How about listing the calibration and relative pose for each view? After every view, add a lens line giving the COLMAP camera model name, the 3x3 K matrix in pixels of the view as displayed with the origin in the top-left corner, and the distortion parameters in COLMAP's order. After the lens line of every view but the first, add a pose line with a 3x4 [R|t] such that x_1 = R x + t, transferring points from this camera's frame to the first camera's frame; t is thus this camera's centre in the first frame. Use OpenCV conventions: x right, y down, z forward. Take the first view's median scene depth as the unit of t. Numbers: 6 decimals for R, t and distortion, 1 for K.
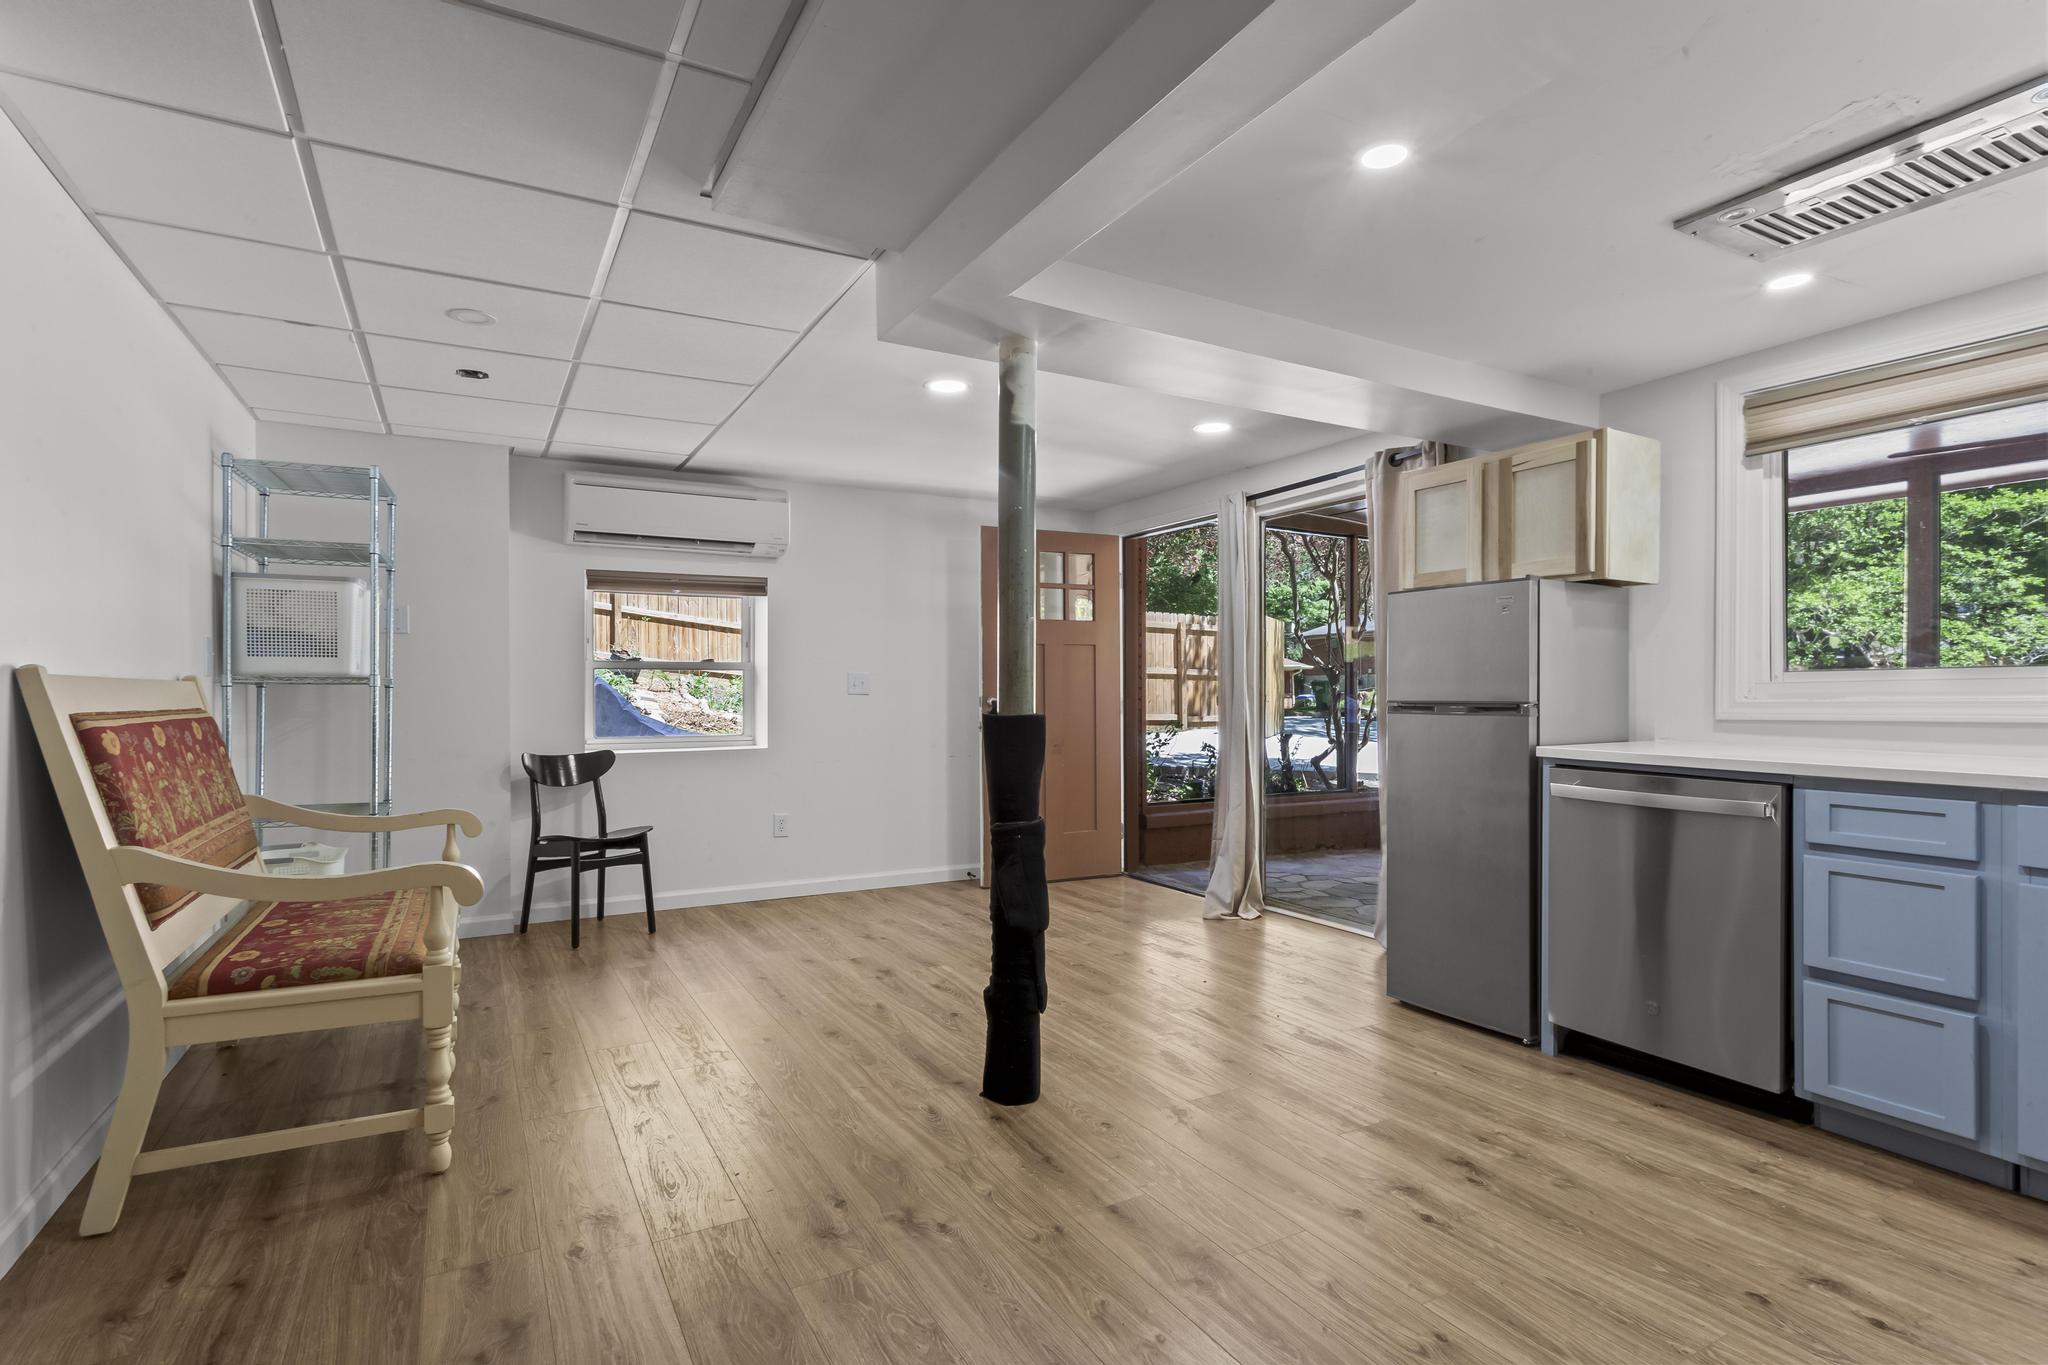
lens RADIAL K [[1022.7, 0, 1023.0], [0, 1022.7, 698.1], [0, 0, 1]] dist [0.005786, 0.000999]
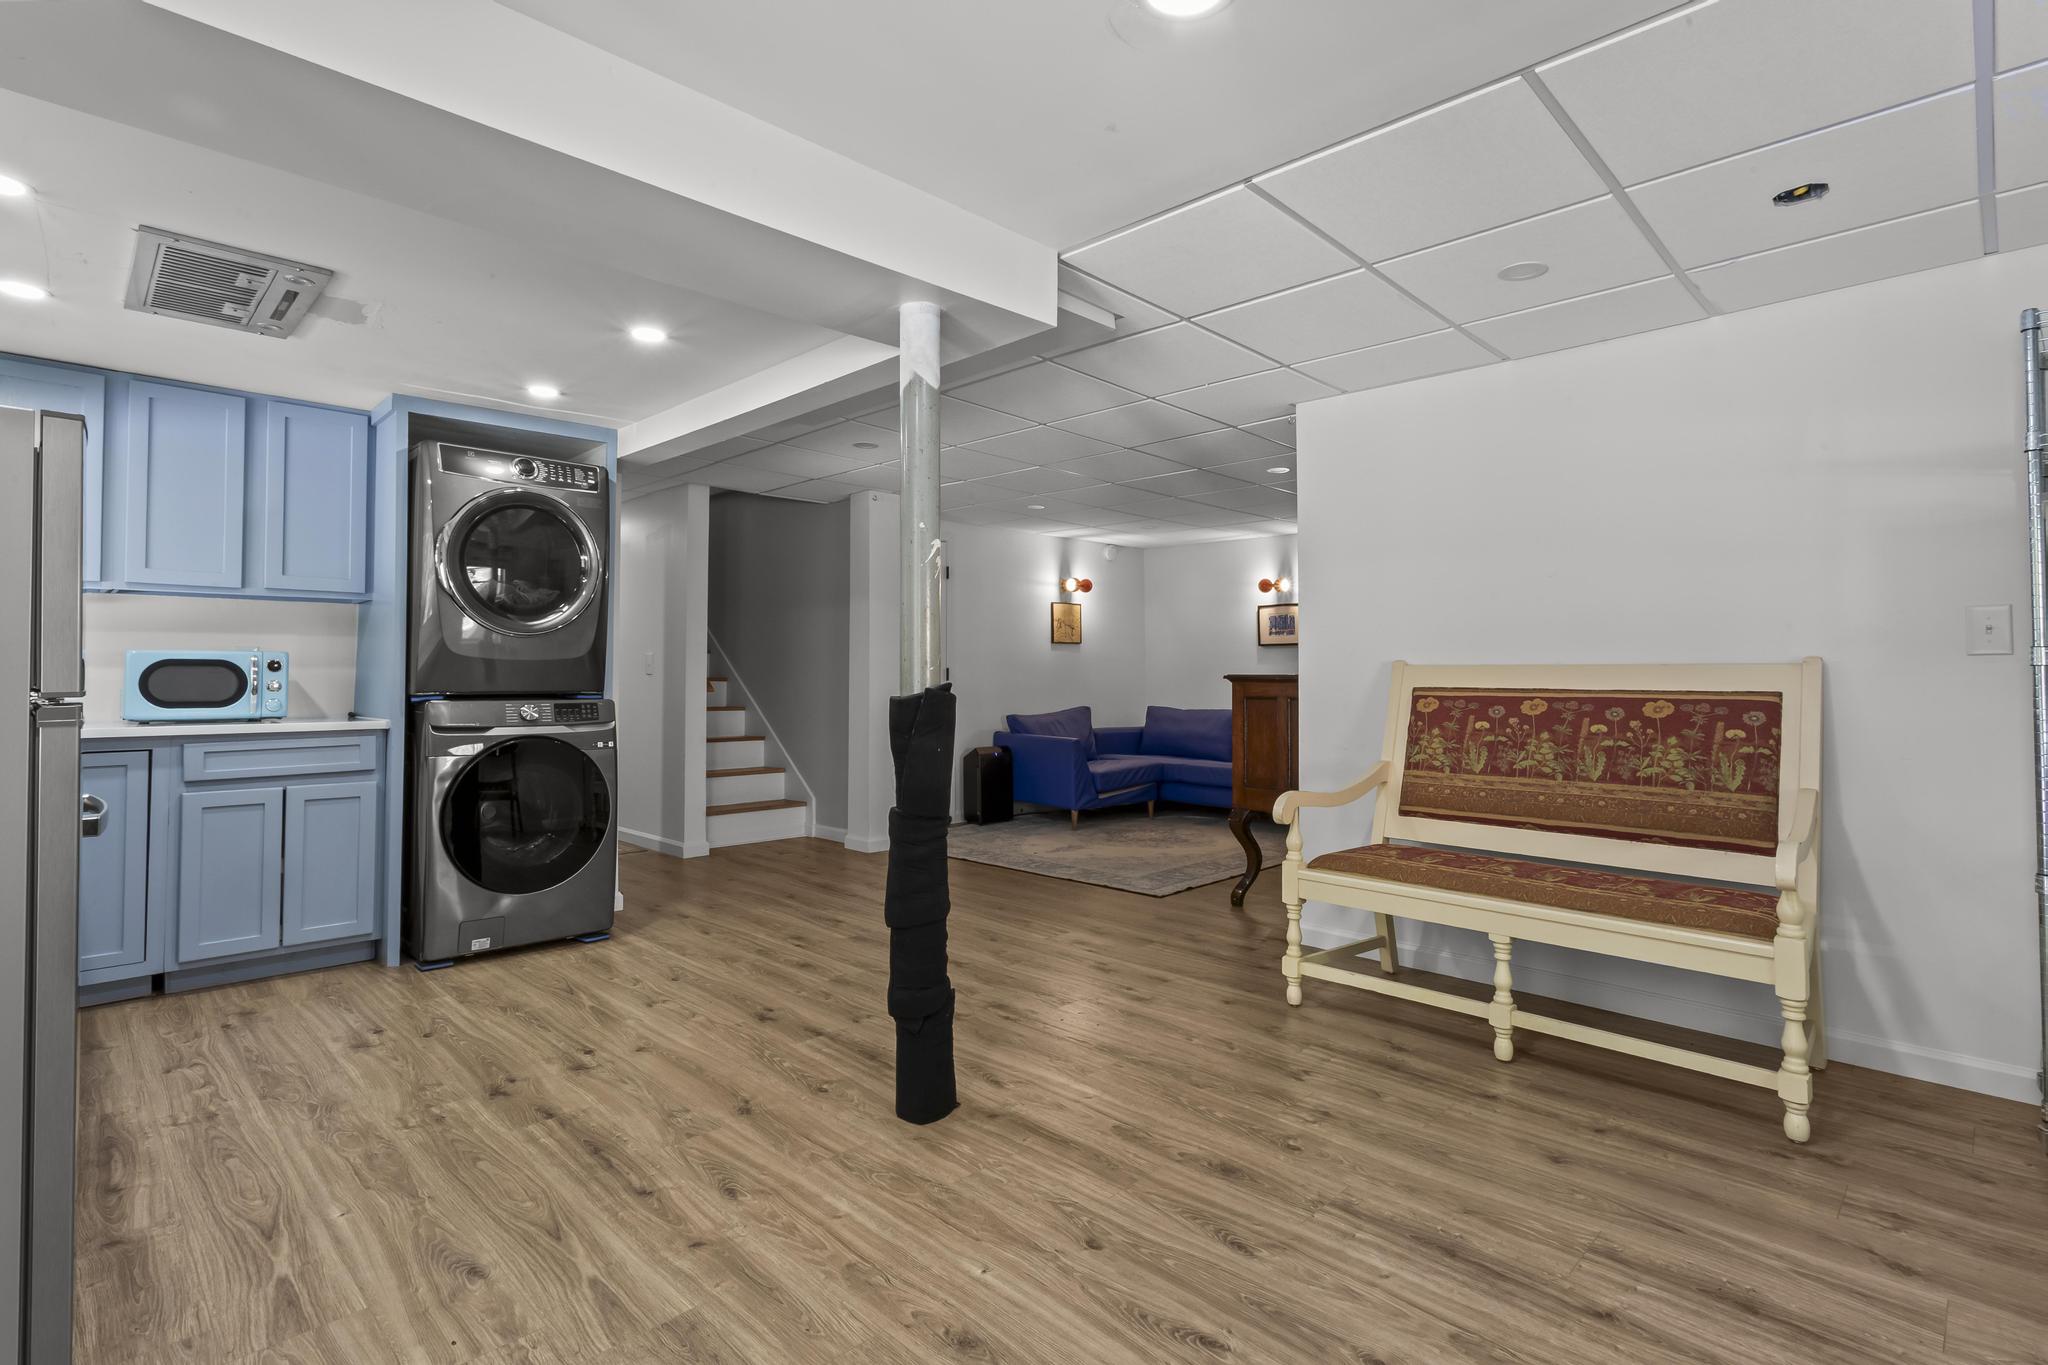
lens RADIAL K [[952.1, 0, 1029.9], [0, 952.1, 658.9], [0, 0, 1]] dist [0.003360, 0.000829]
pose [[-0.959369, -0.006466, -0.282082, 0.155097], [-0.002609, 0.999898, -0.014049, -0.007443], [0.282144, -0.012742, -0.959287, 1.988830]]
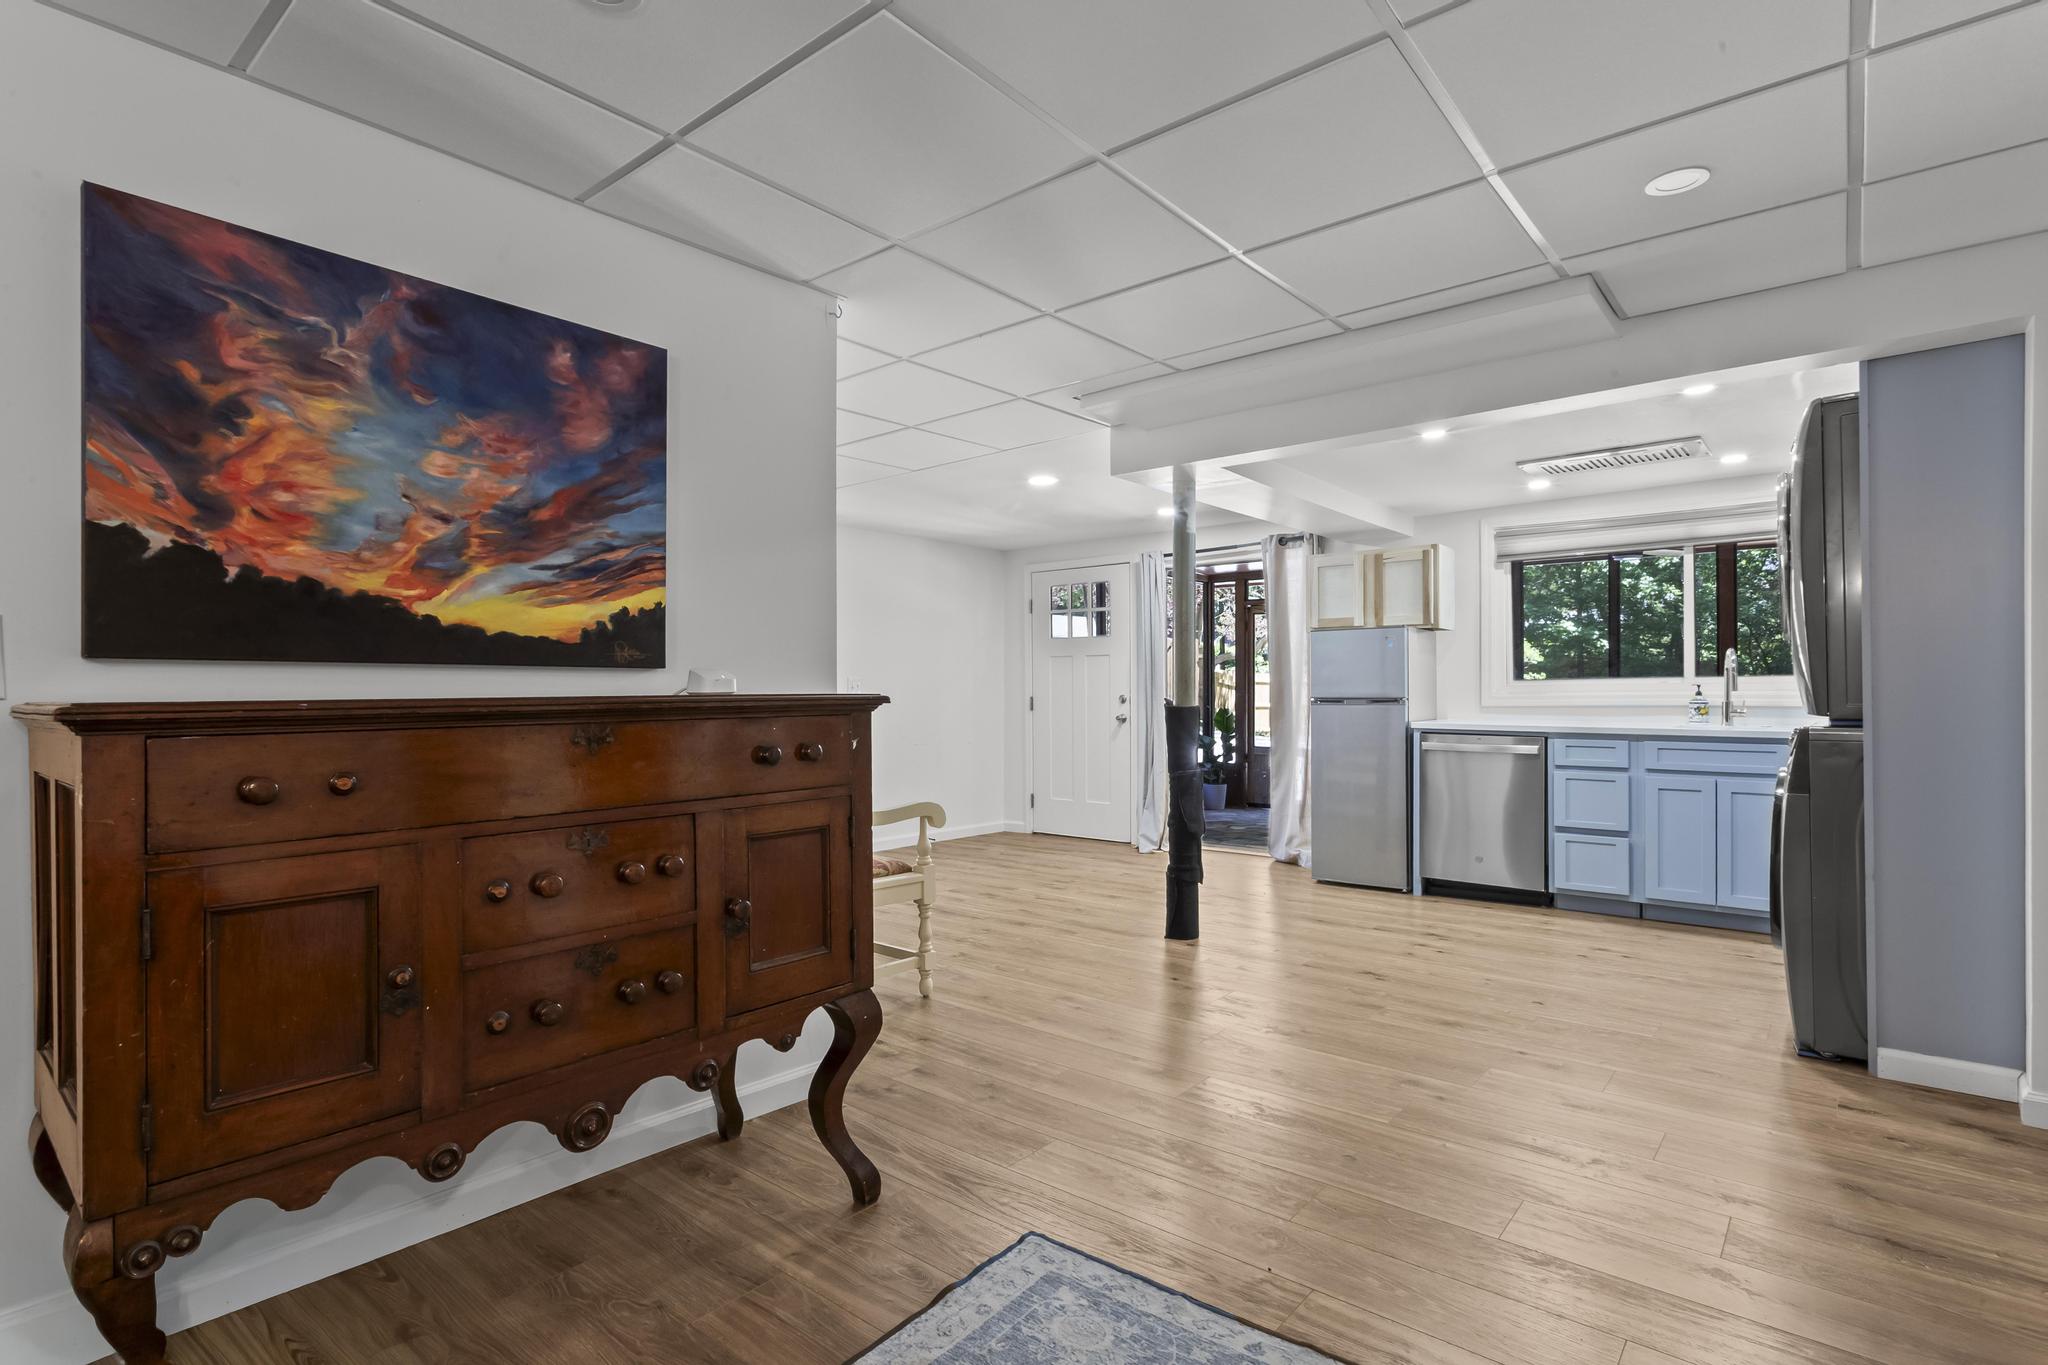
lens RADIAL K [[1054.5, 0, 1024.0], [0, 1054.5, 682.5], [0, 0, 1]] dist [-0.003462, -0.000114]
pose [[0.929151, 0.000276, 0.369699, -0.937169], [0.004840, 0.999905, -0.012910, -0.001096], [-0.369668, 0.013785, 0.929062, -0.526104]]
